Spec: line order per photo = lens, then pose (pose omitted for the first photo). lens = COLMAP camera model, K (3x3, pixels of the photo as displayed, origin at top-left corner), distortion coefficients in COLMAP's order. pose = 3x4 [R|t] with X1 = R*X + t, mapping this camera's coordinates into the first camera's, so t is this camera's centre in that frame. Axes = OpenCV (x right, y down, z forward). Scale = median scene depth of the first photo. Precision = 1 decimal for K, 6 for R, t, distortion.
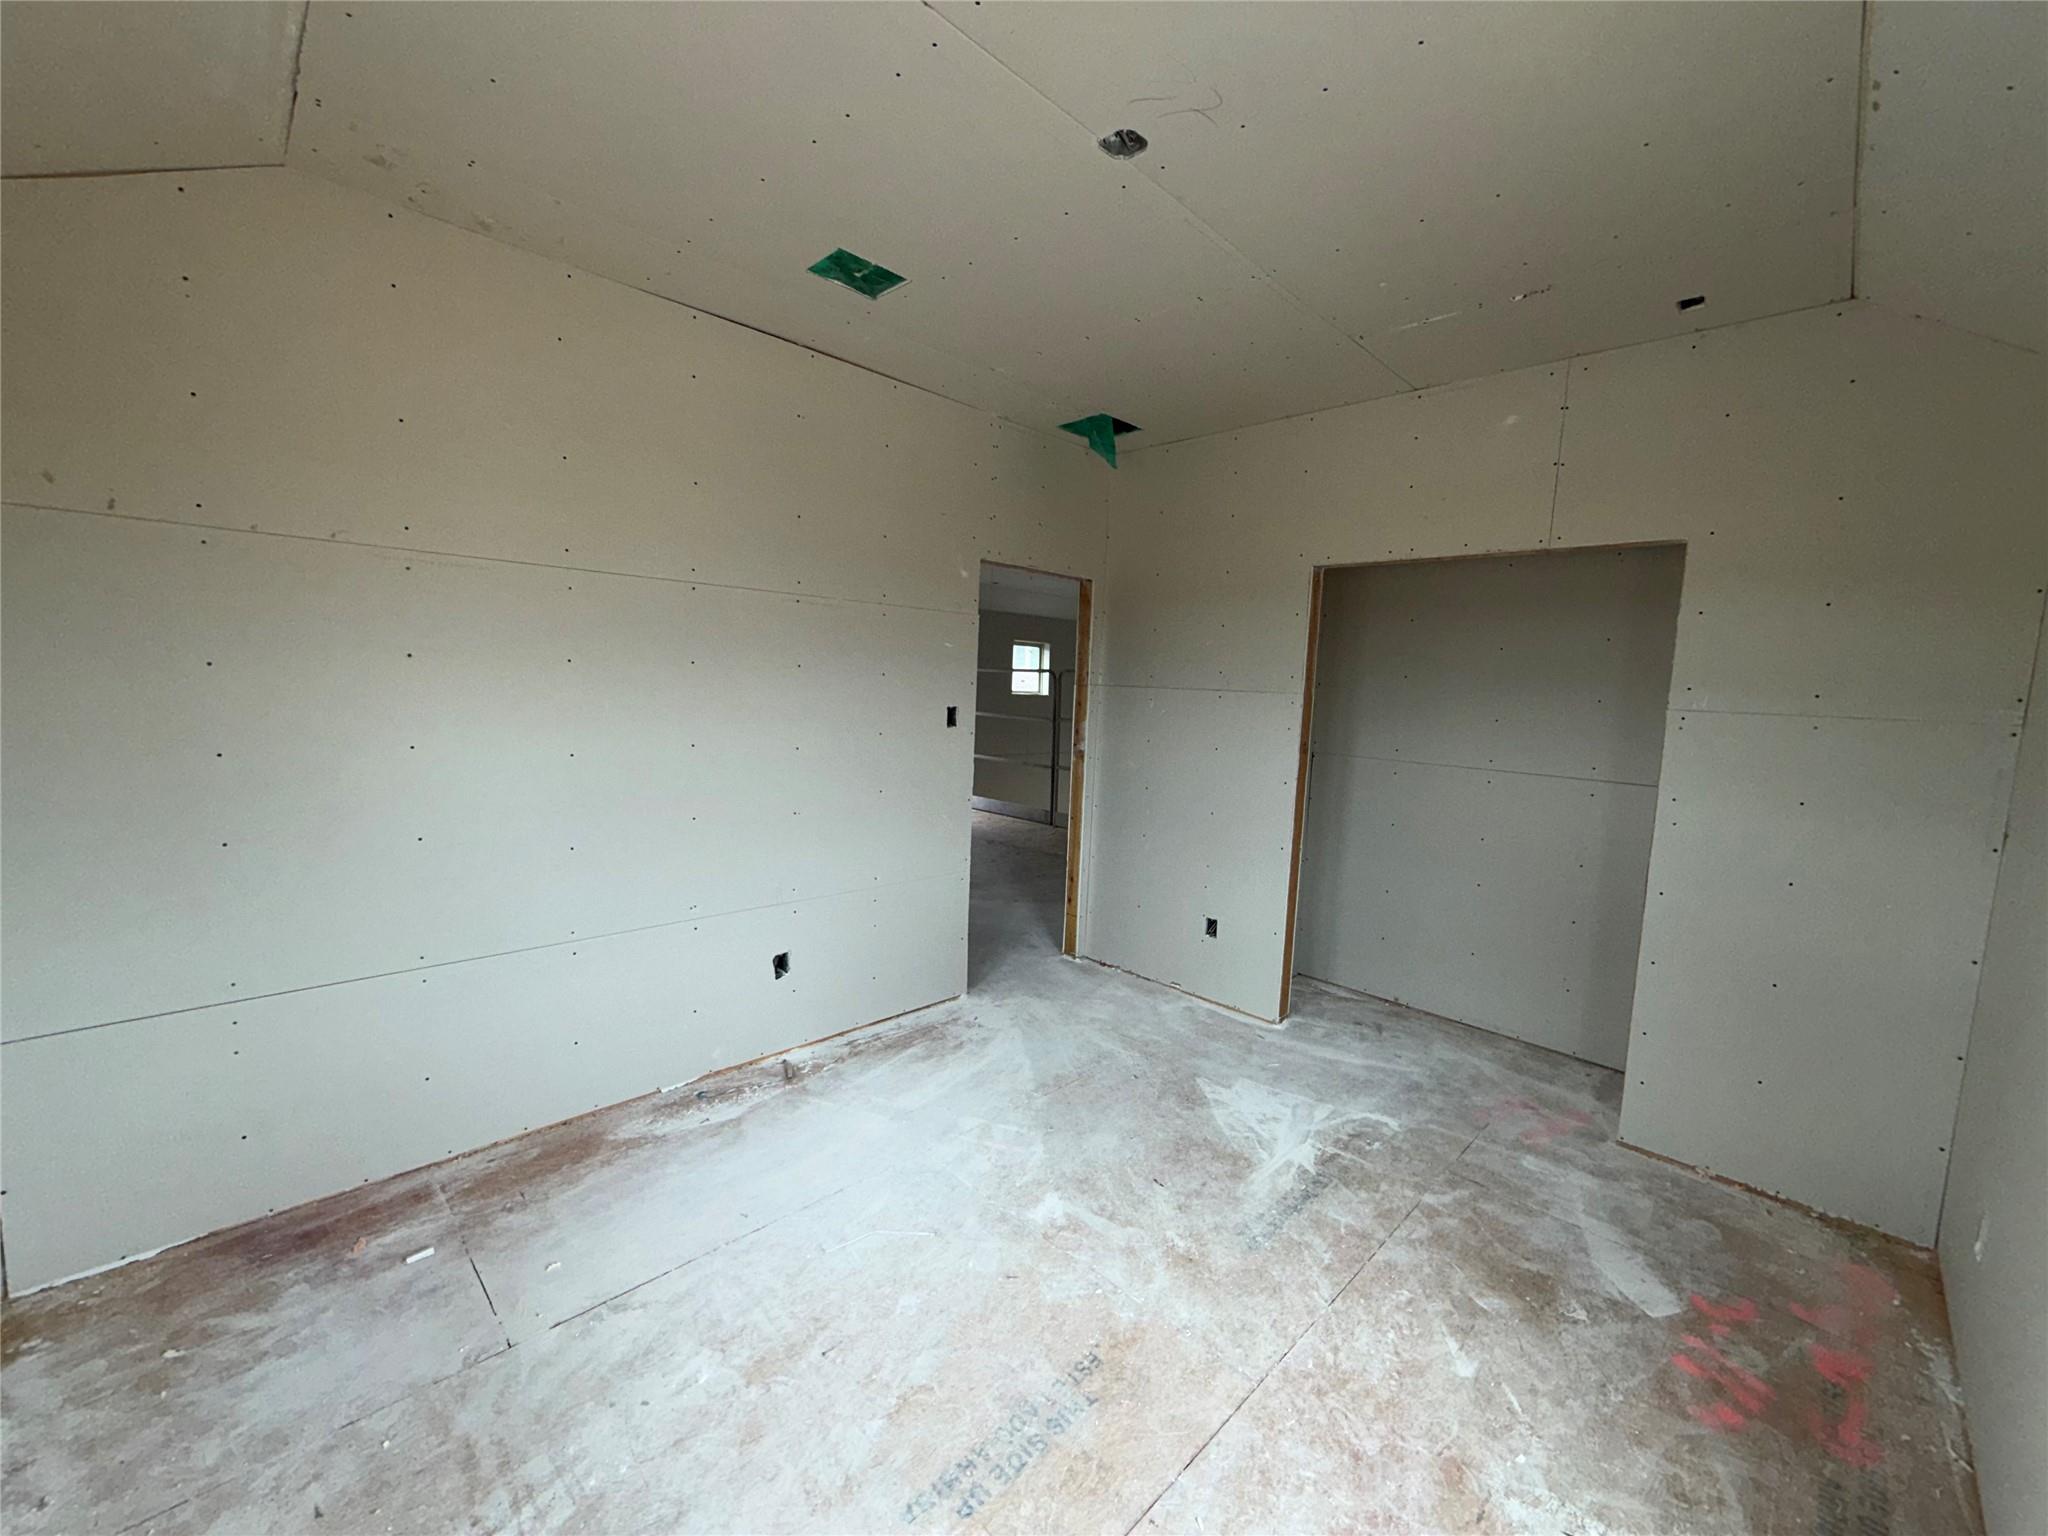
lens RADIAL K [[816.6, 0, 1020.7], [0, 816.6, 765.9], [0, 0, 1]] dist [0.001707, -0.000456]
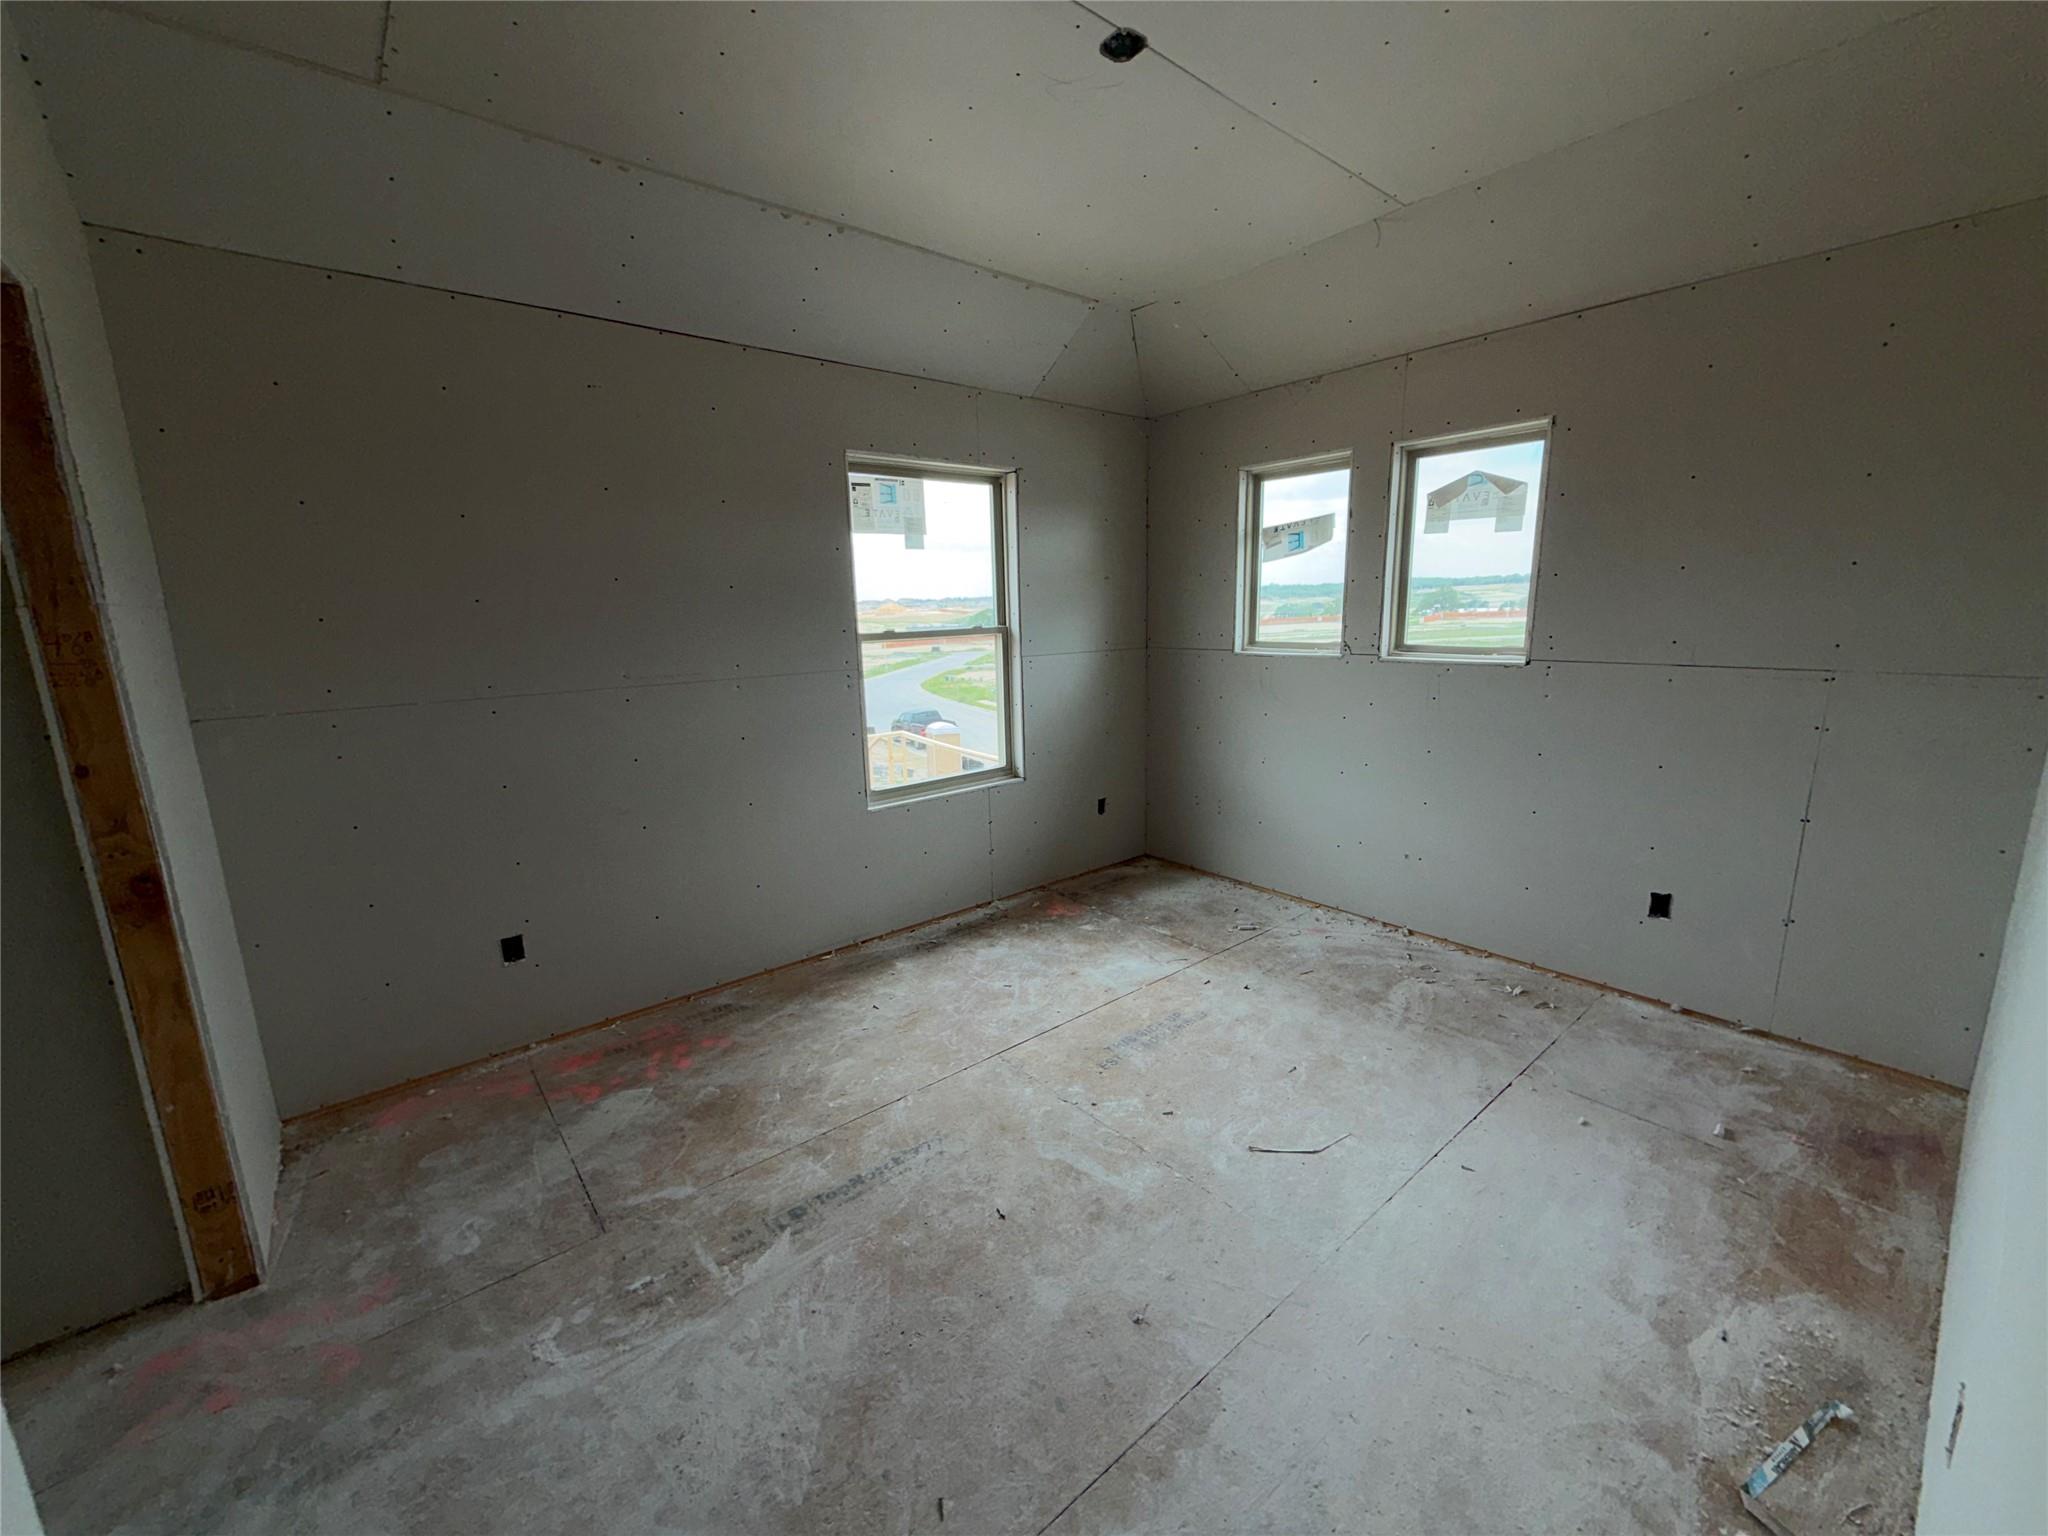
lens RADIAL K [[816.6, 0, 1020.7], [0, 816.6, 765.9], [0, 0, 1]] dist [0.001707, -0.000456]
pose [[-0.995740, -0.036951, 0.084474, 0.110067], [-0.010294, 0.955010, 0.296394, -0.164745], [-0.091626, 0.294262, -0.951323, 1.840723]]
